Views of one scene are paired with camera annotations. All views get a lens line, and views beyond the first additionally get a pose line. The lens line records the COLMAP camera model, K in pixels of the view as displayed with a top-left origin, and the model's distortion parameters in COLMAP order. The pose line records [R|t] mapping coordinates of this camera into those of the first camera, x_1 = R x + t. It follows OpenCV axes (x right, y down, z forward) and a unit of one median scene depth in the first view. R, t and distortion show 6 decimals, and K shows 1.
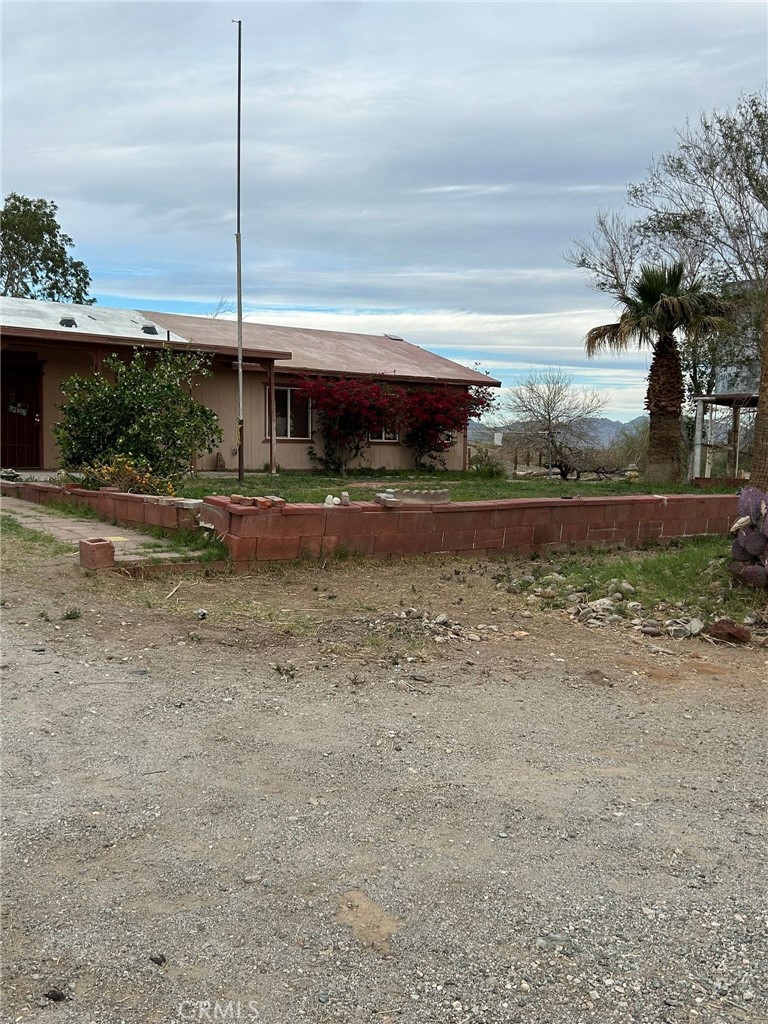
lens RADIAL K [[855.7, 0, 384.0], [0, 855.7, 512.0], [0, 0, 1]] dist [0.006366, -0.000211]
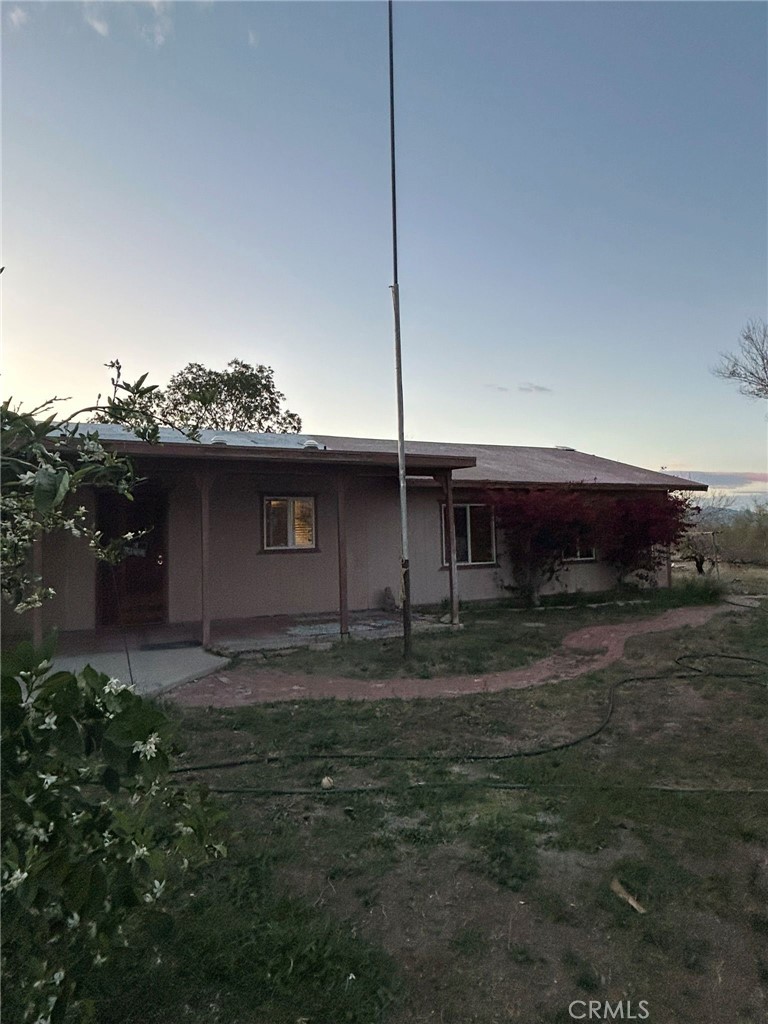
lens RADIAL K [[521.2, 0, 384.0], [0, 521.2, 512.0], [0, 0, 1]] dist [-0.002356, -0.000169]
pose [[0.968959, -0.045730, -0.242956, -0.065545], [0.015543, 0.992068, -0.124742, -0.072368], [0.246733, 0.117093, 0.961983, 0.469003]]
